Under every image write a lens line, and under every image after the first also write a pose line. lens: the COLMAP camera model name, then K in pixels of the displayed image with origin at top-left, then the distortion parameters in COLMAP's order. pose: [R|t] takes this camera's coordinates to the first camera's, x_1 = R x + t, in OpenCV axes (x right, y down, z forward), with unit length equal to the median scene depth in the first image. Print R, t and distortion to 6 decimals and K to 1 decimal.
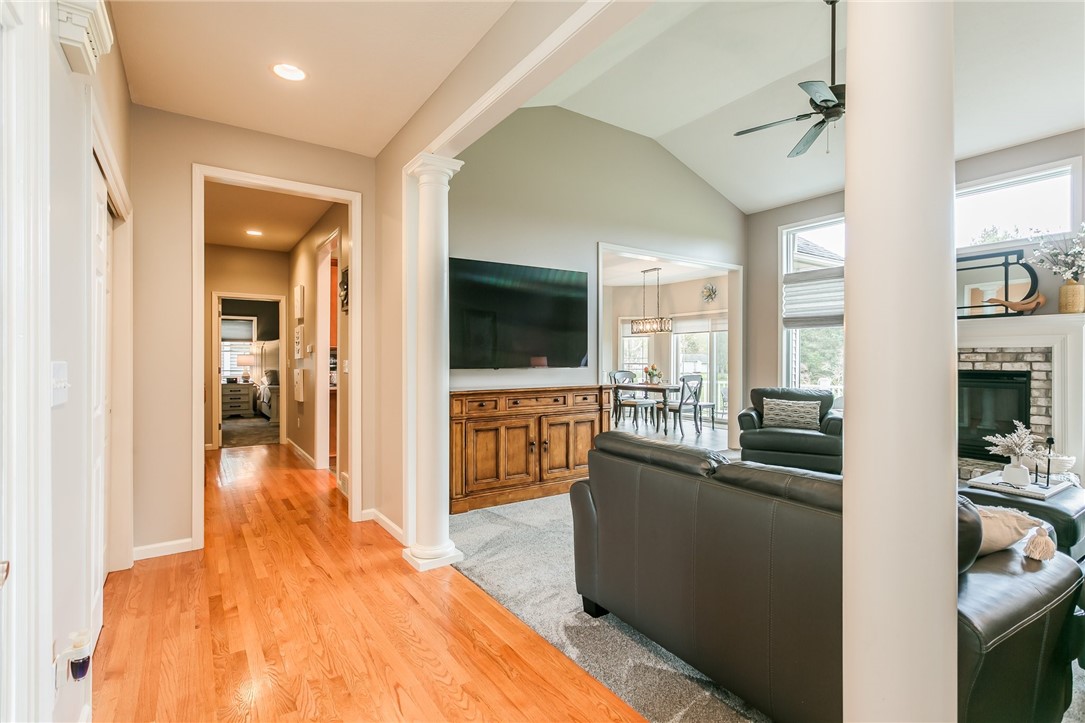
lens RADIAL K [[512.9, 0, 539.7], [0, 512.9, 362.5], [0, 0, 1]] dist [-0.000194, 0.000689]
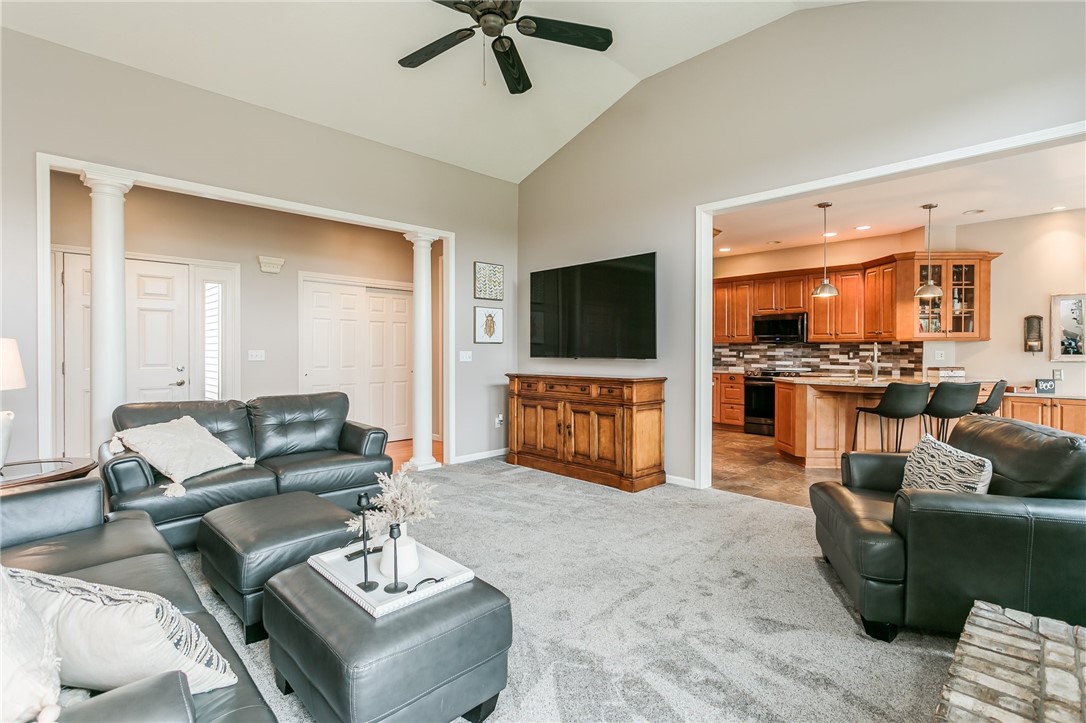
lens RADIAL K [[502.2, 0, 546.7], [0, 502.2, 353.7], [0, 0, 1]] dist [0.000109, 0.000064]
pose [[0.174287, 0.007142, -0.984669, 1.025909], [-0.006756, 0.999959, 0.006057, -0.005256], [0.984672, 0.005597, 0.174328, 0.747079]]
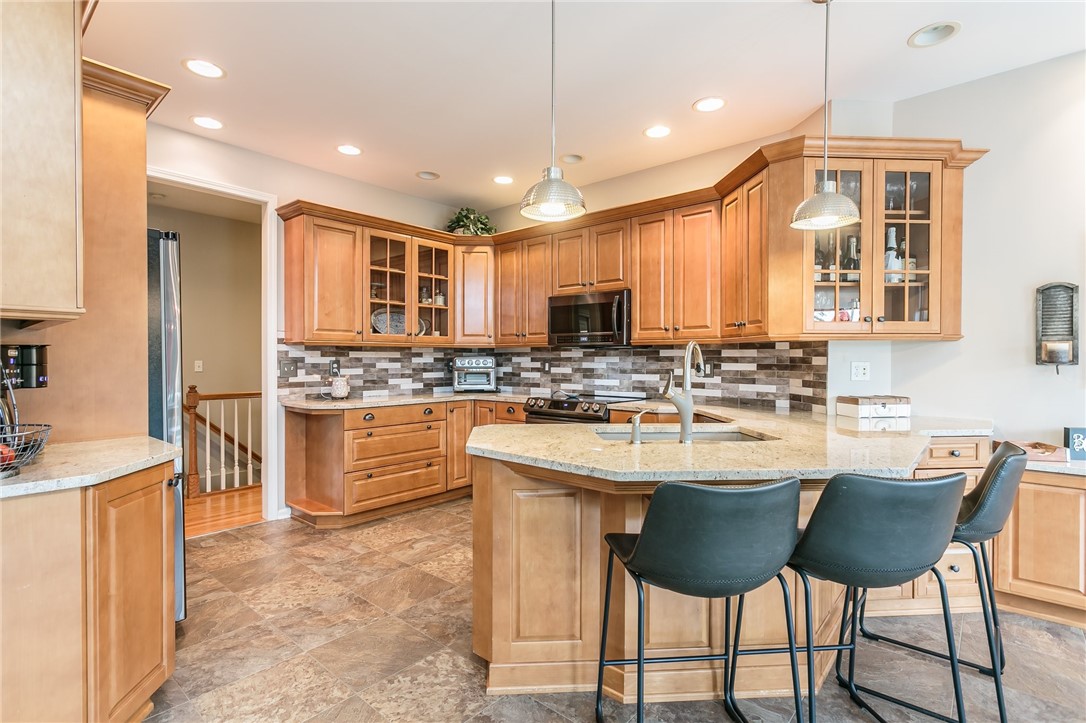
lens RADIAL K [[513.3, 0, 540.2], [0, 513.3, 362.5], [0, 0, 1]] dist [-0.000194, 0.000689]
pose [[0.247202, 0.008994, -0.968922, 0.427038], [-0.007000, 0.999947, 0.007497, -0.013272], [0.968939, 0.004929, 0.247252, 1.449805]]
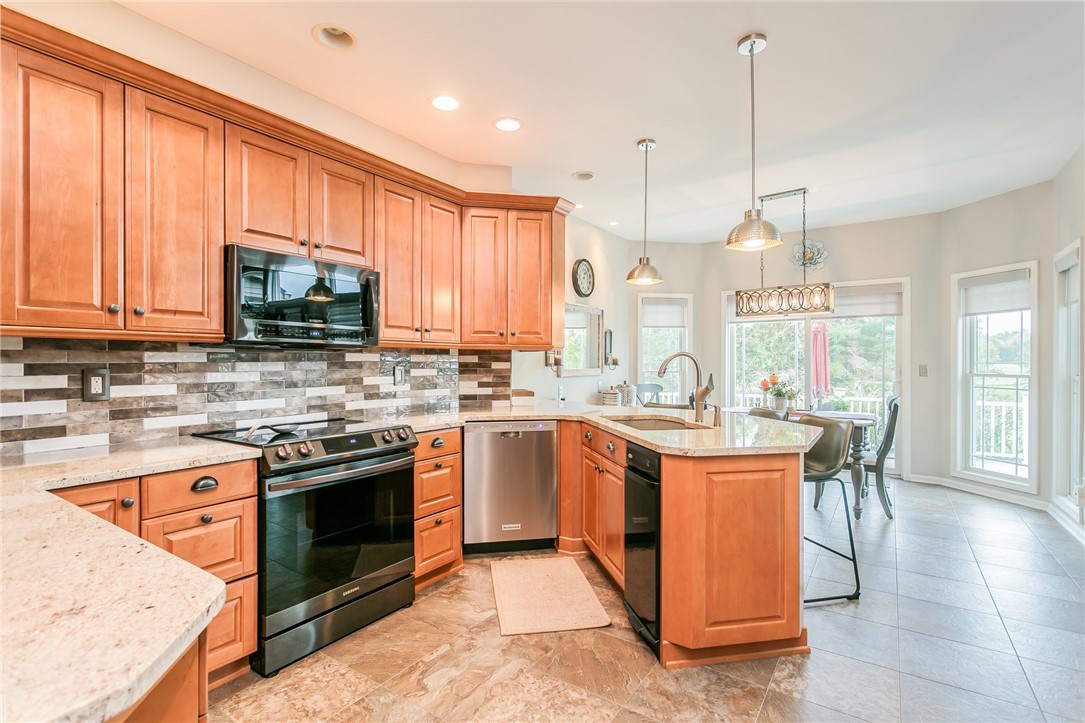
lens RADIAL K [[512.9, 0, 539.7], [0, 512.9, 362.5], [0, 0, 1]] dist [-0.000194, 0.000689]
pose [[0.933316, -0.001077, 0.359054, -0.379058], [0.002674, 0.999989, -0.003952, -0.014216], [-0.359045, 0.004648, 0.933309, 1.154643]]
